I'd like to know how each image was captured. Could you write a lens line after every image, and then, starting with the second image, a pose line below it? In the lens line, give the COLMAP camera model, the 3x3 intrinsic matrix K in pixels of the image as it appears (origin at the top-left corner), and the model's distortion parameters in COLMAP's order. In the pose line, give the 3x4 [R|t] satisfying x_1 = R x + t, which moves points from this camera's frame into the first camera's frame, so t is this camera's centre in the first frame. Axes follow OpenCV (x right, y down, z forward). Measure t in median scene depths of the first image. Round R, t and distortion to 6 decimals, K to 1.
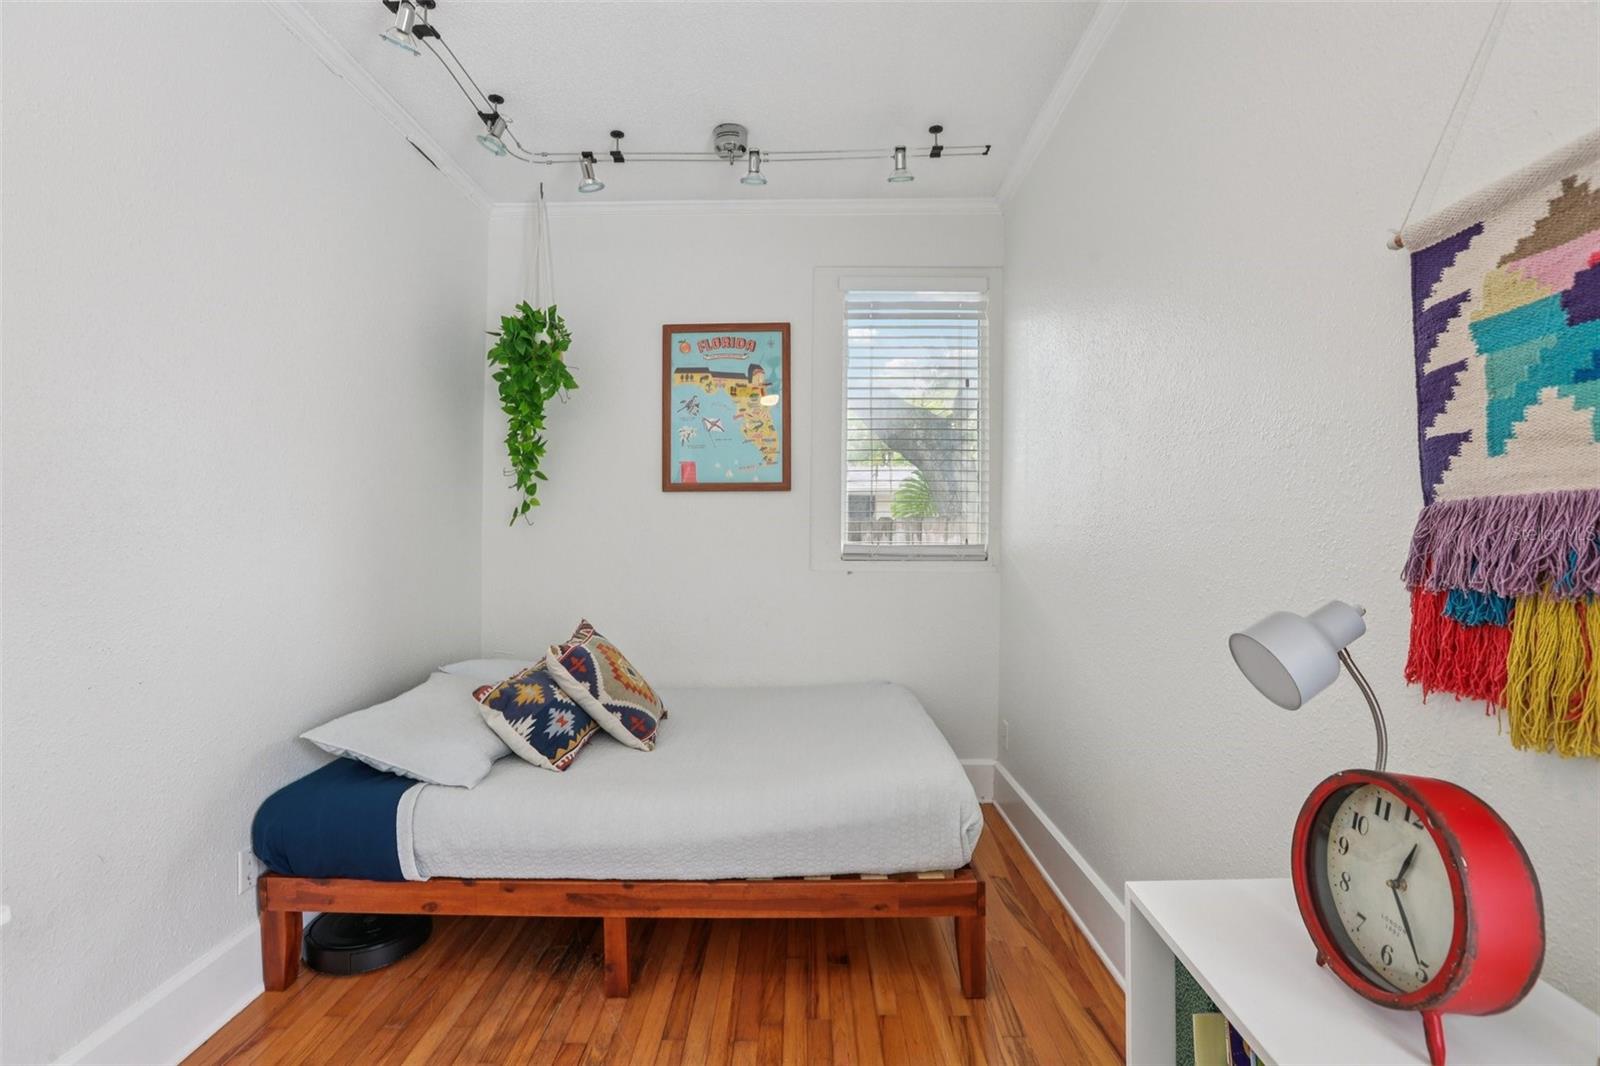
lens RADIAL K [[740.0, 0, 794.0], [0, 740.0, 542.1], [0, 0, 1]] dist [-0.038595, 0.008870]
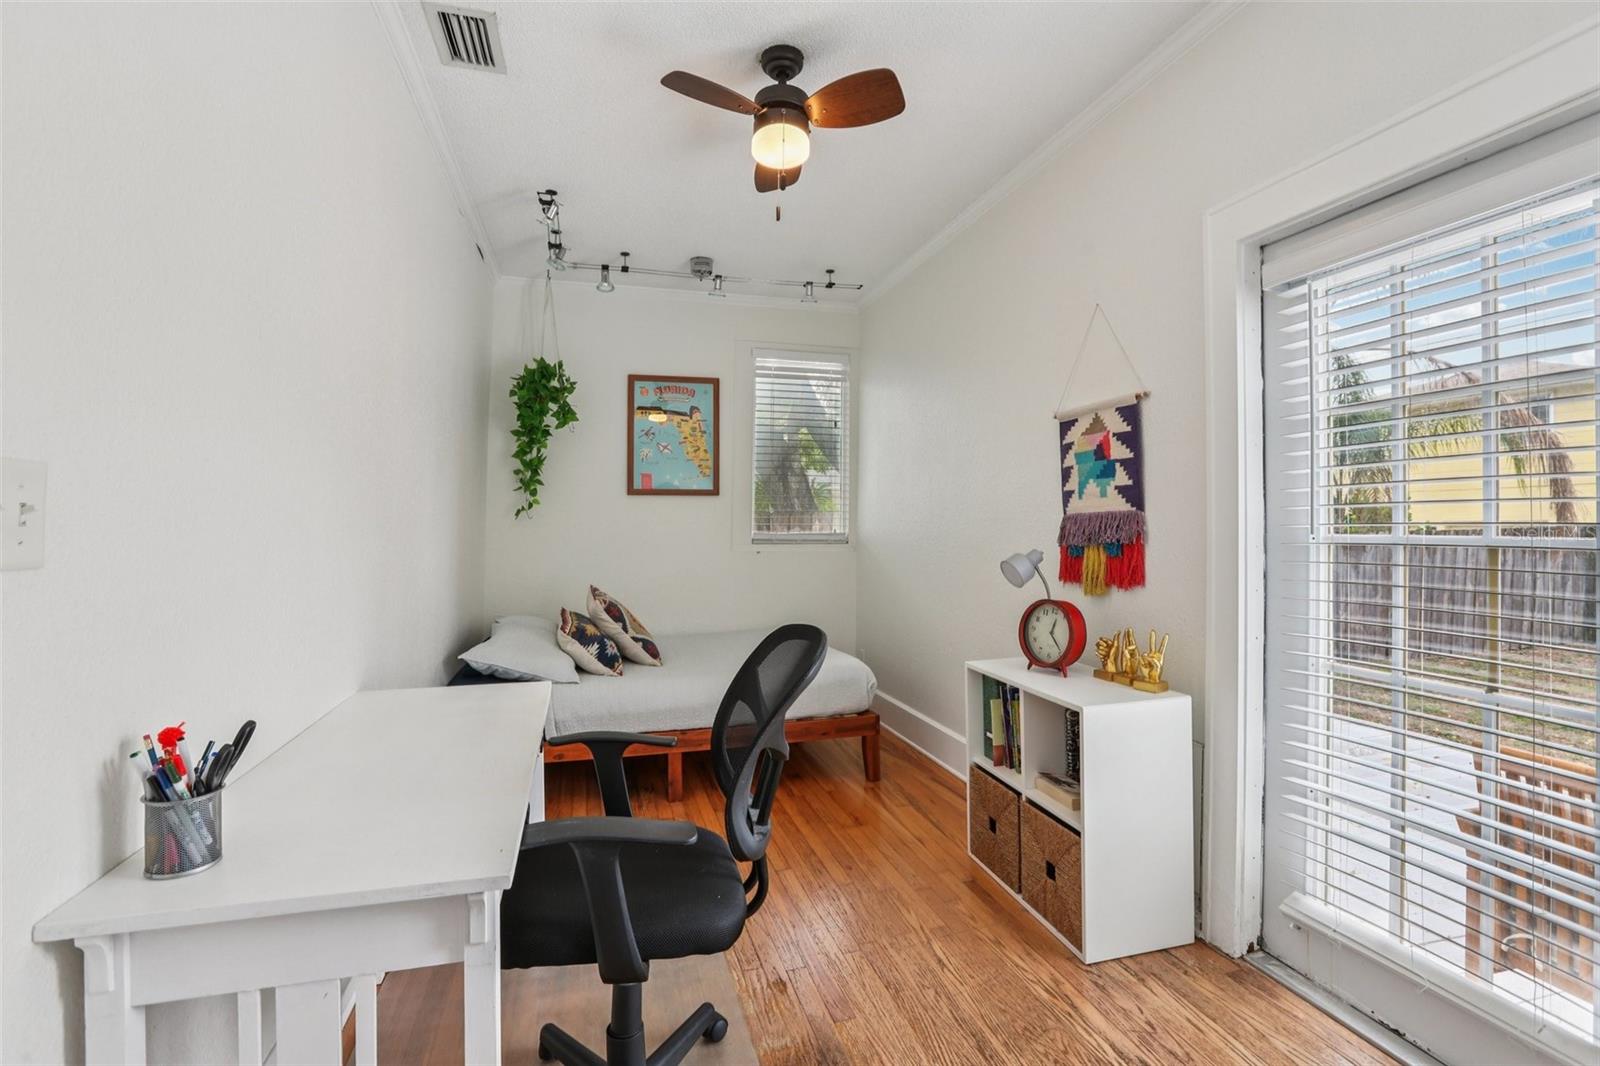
lens RADIAL K [[740.0, 0, 801.0], [0, 740.0, 523.0], [0, 0, 1]] dist [-0.038595, 0.008870]
pose [[0.958245, 0.002728, 0.285937, -0.358375], [0.001817, 0.999876, -0.015628, 0.008499], [-0.285944, 0.015495, 0.958121, -0.566670]]
